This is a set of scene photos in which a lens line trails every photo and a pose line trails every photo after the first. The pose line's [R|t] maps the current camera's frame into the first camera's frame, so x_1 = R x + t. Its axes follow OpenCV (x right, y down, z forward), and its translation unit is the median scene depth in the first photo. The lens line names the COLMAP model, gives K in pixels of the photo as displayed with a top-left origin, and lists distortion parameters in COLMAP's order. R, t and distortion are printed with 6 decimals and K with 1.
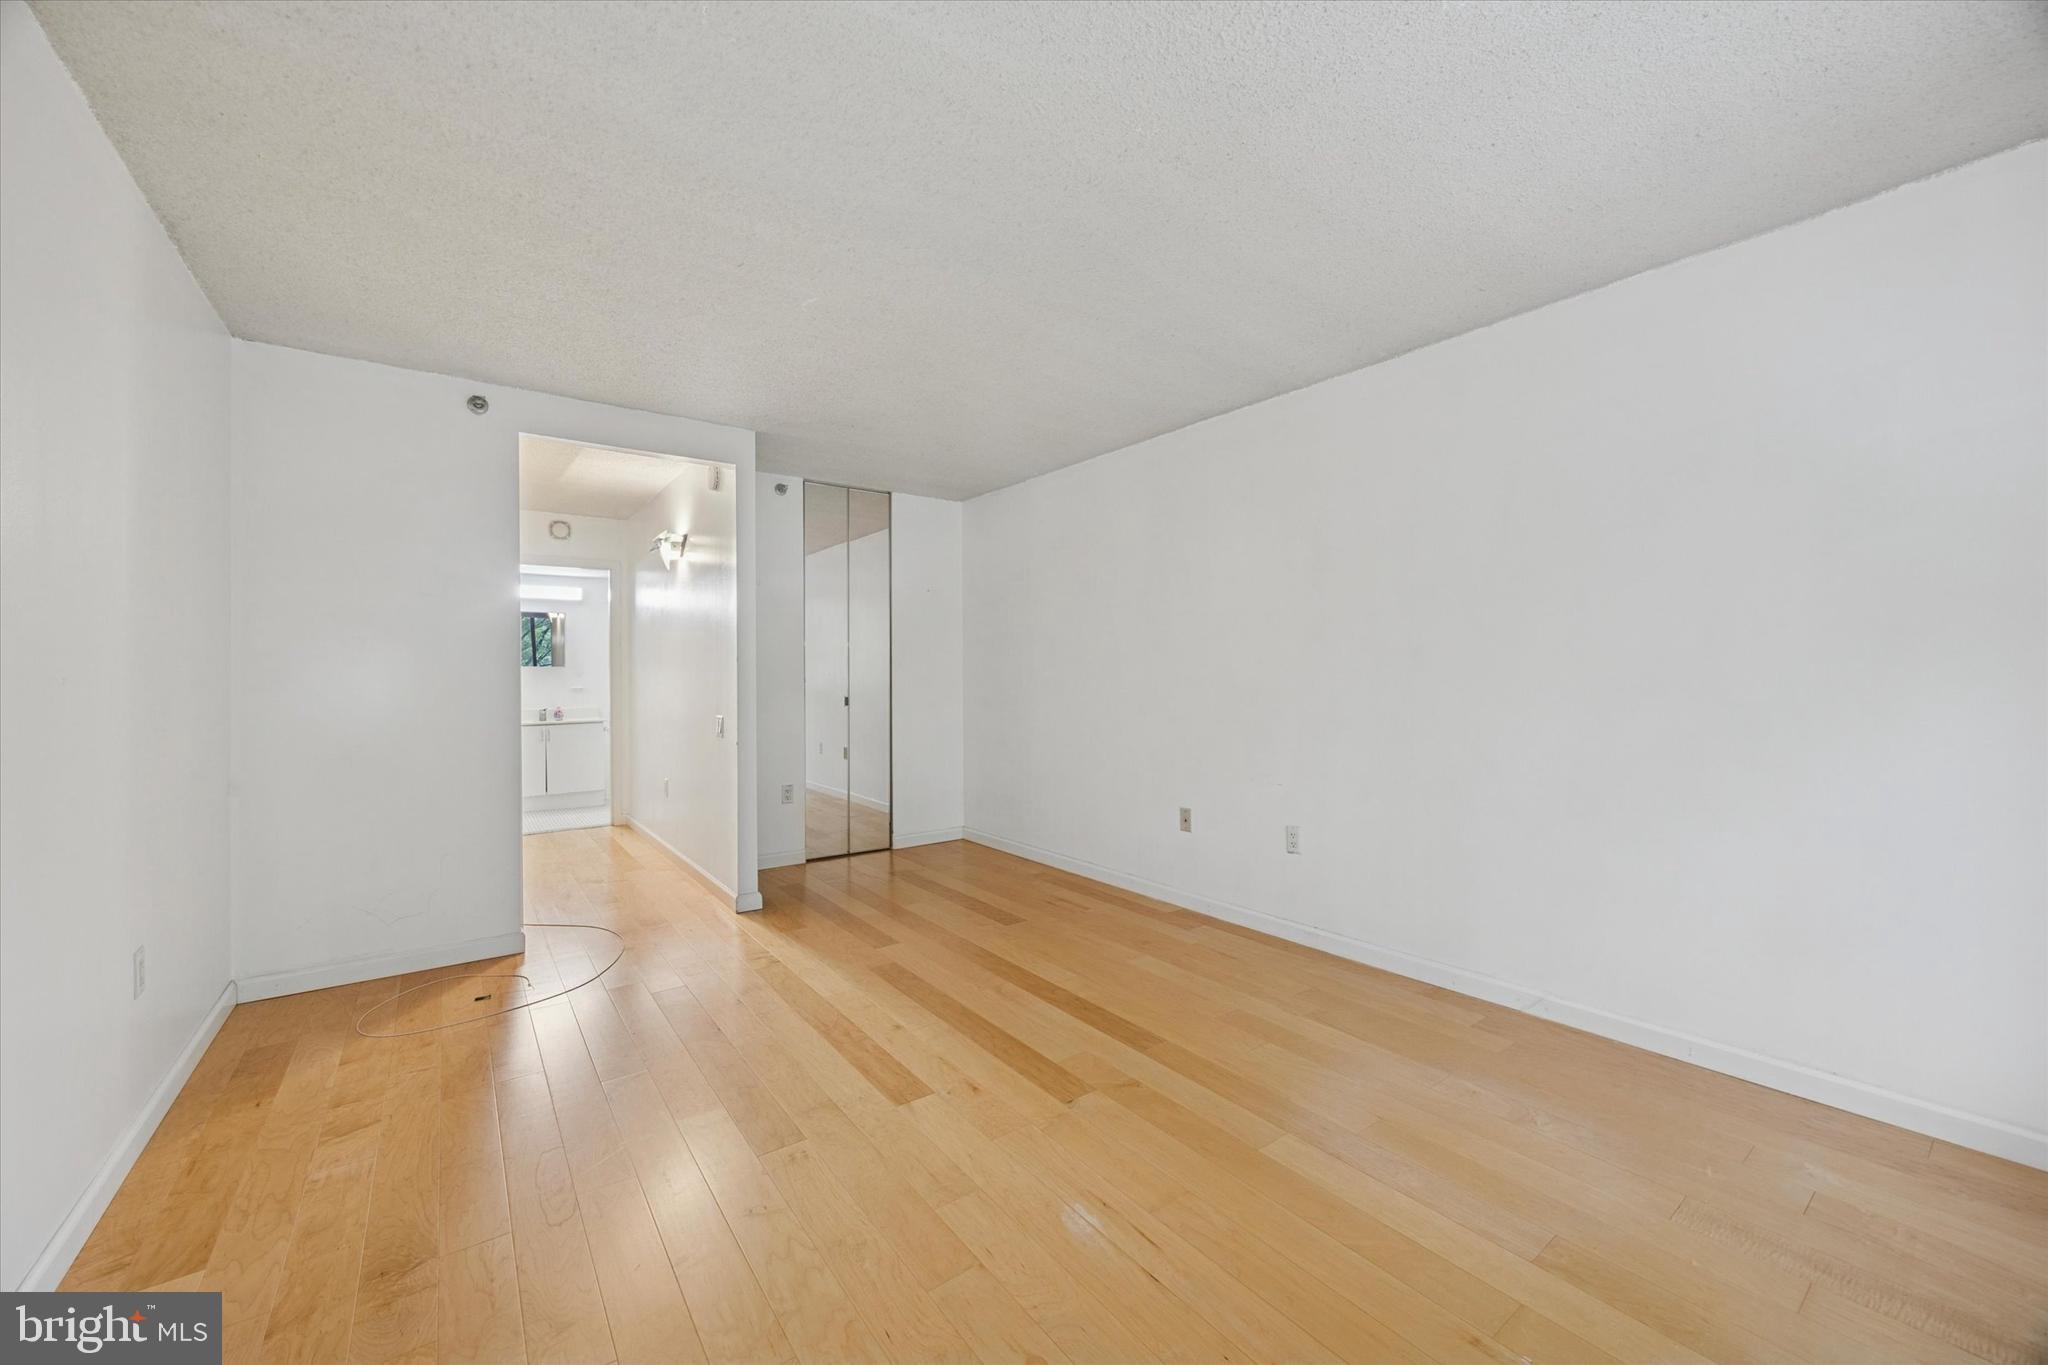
lens RADIAL K [[729.7, 0, 1011.6], [0, 729.7, 677.3], [0, 0, 1]] dist [0.000258, 0.000130]
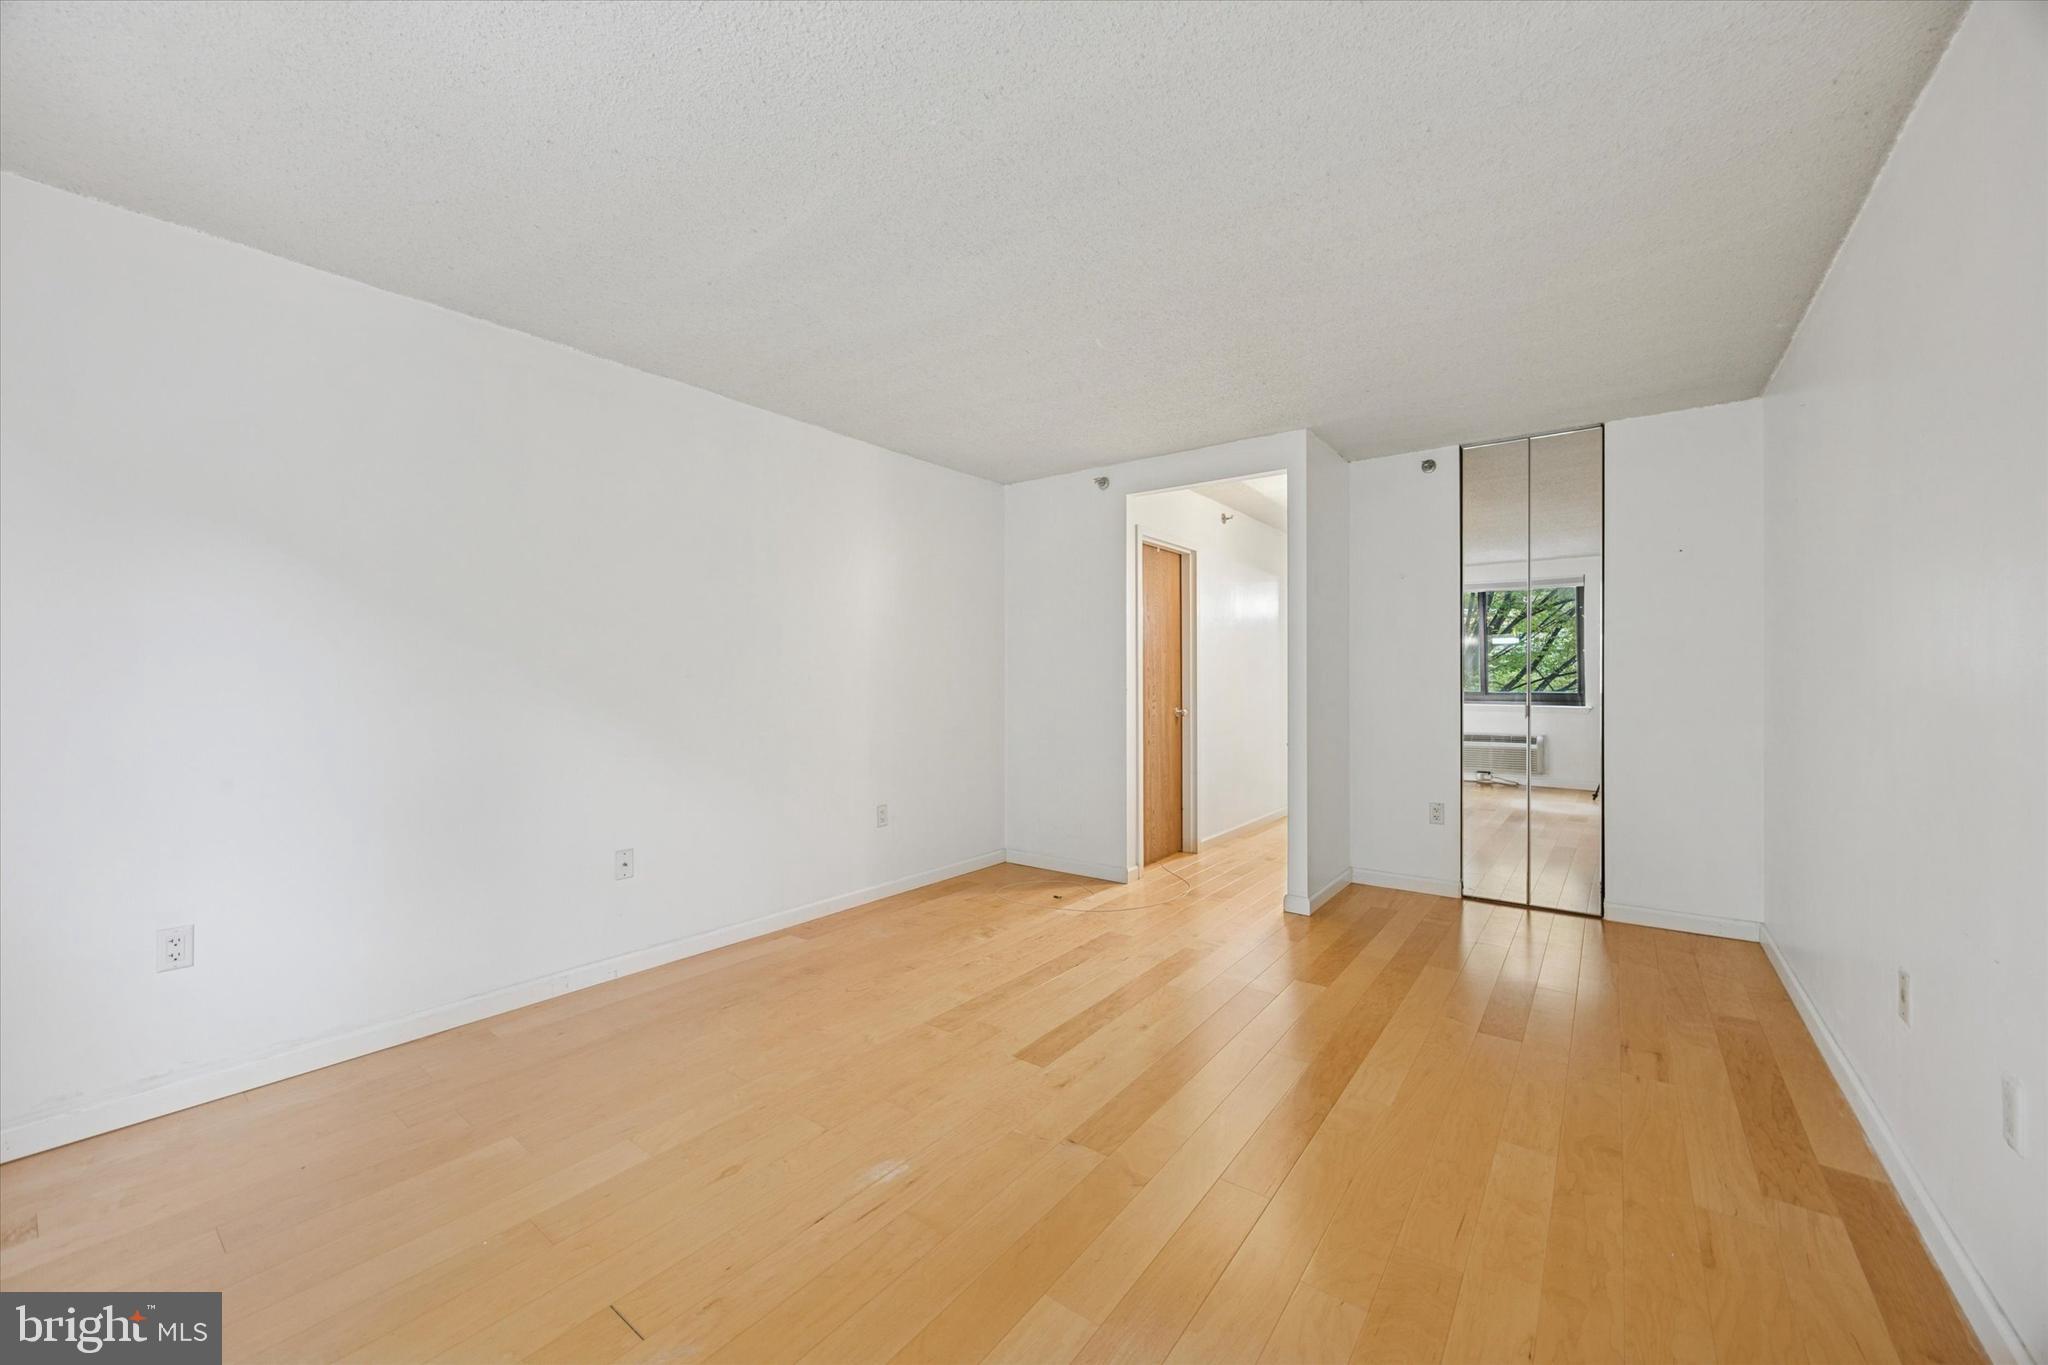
lens RADIAL K [[729.7, 0, 1011.6], [0, 729.7, 677.3], [0, 0, 1]] dist [0.000258, 0.000130]
pose [[0.345142, 0.002484, -0.938547, 0.595306], [-0.004598, 0.999989, 0.000956, -0.001687], [0.938539, 0.003985, 0.345149, 0.396439]]
